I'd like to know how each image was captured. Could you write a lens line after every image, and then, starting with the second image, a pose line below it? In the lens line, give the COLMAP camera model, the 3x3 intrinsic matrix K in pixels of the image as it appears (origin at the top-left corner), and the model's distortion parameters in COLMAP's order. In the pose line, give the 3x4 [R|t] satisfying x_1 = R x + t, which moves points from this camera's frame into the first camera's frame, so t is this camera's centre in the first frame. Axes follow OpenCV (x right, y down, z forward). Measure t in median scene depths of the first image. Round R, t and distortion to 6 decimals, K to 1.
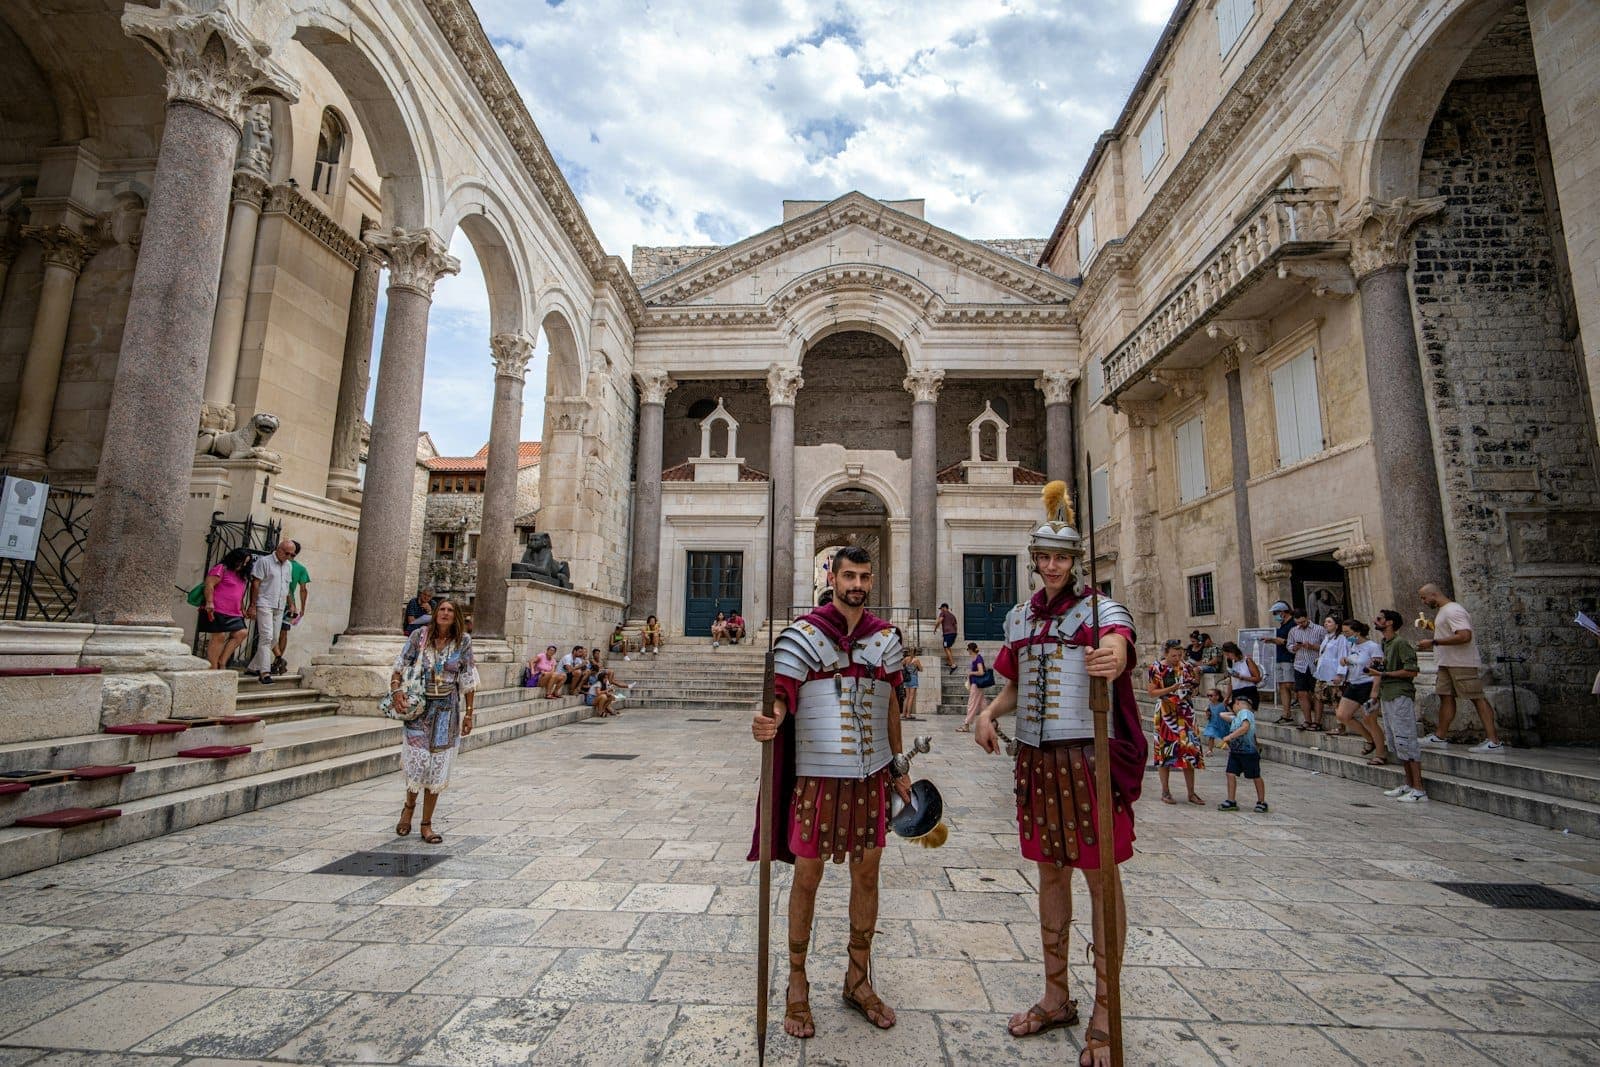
lens RADIAL K [[749.8, 0, 802.5], [0, 749.8, 531.9], [0, 0, 1]] dist [0.000222, 0.000291]
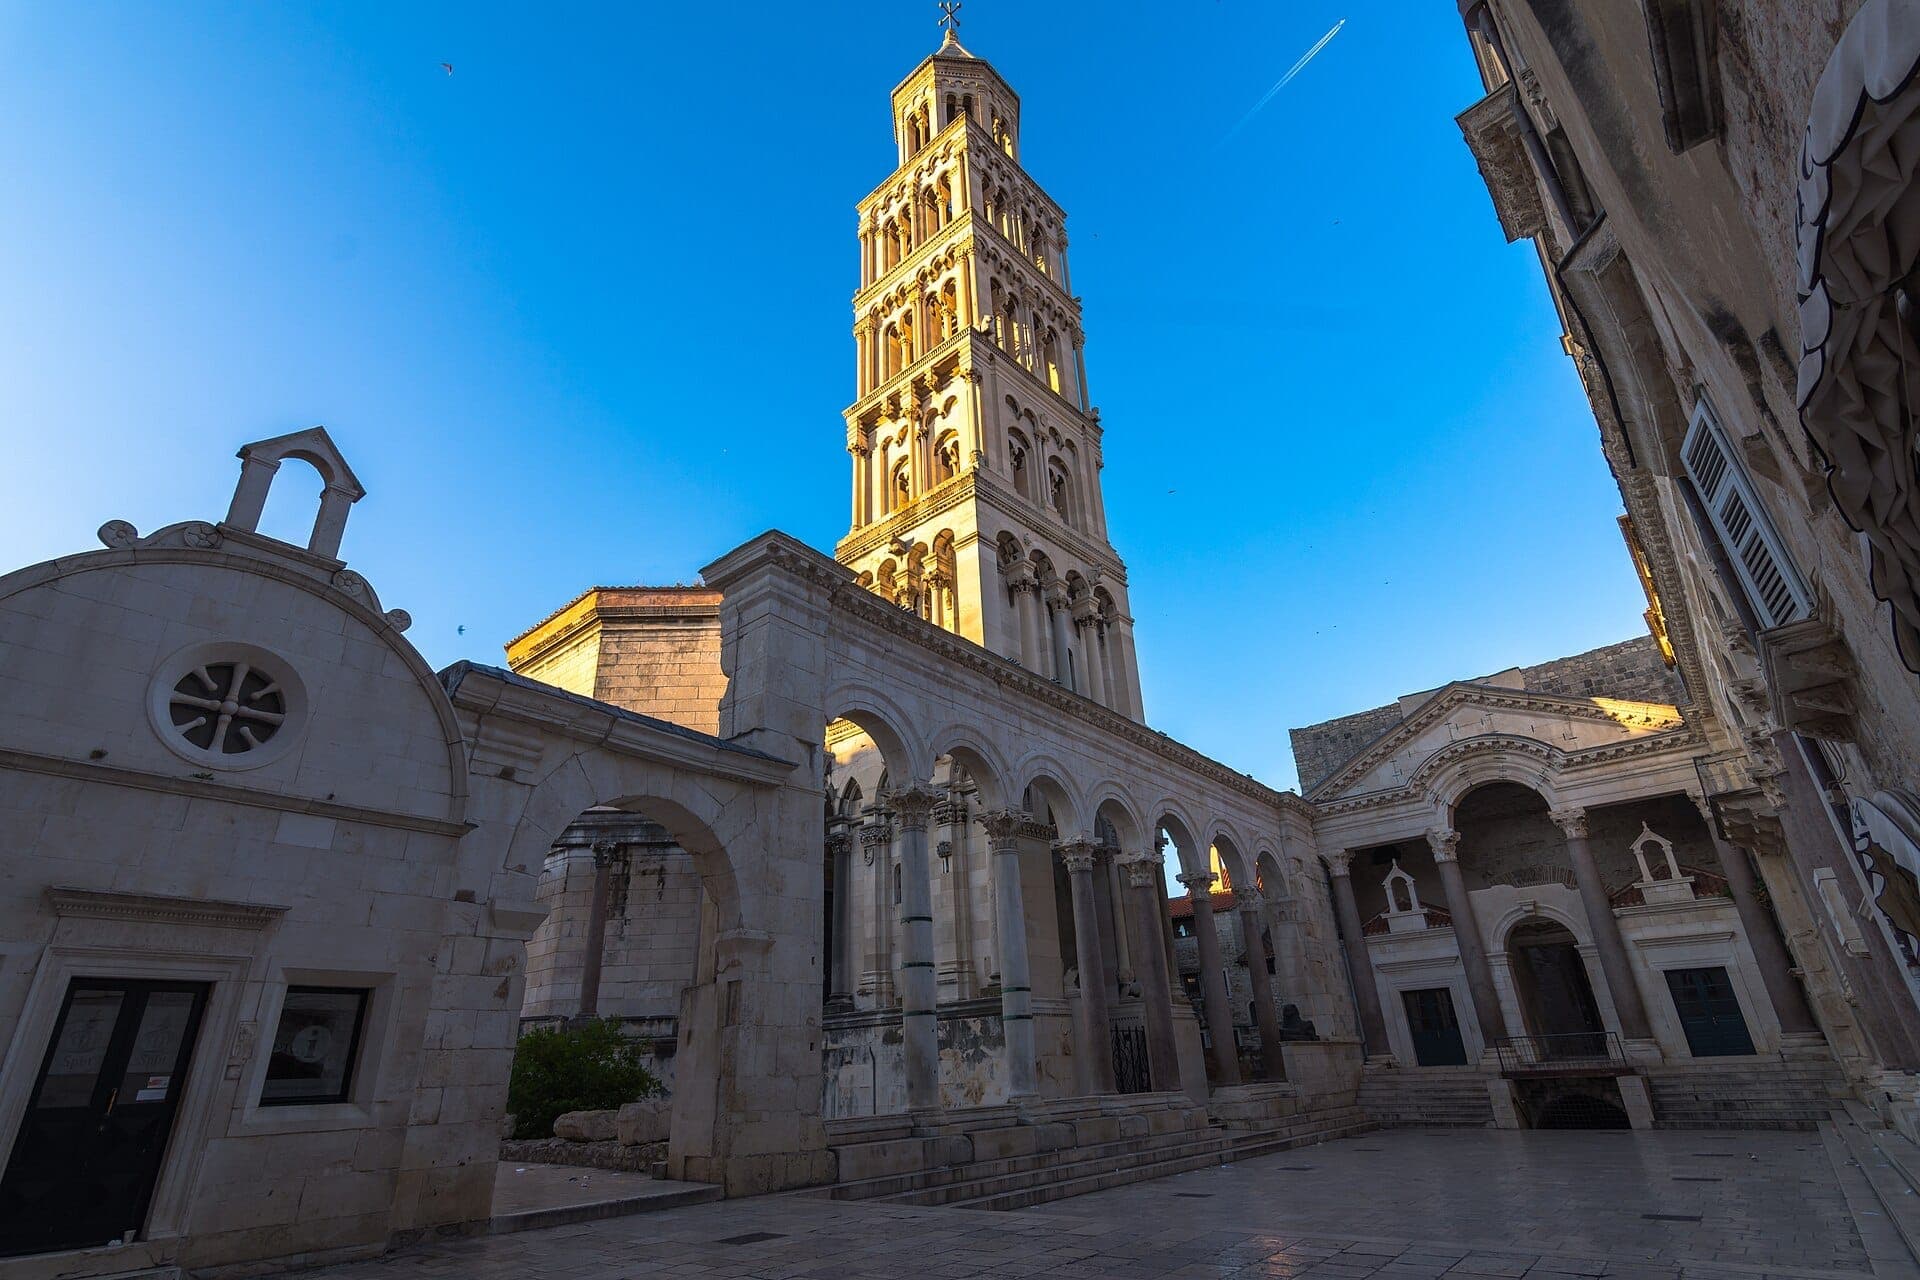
lens RADIAL K [[899.7, 0, 960.2], [0, 899.7, 639.2], [0, 0, 1]] dist [0.000222, 0.000291]
pose [[0.797237, -0.303328, -0.521924, 0.224002], [0.142681, 0.934777, -0.325322, -0.141961], [0.586562, 0.184890, 0.788518, -0.733020]]
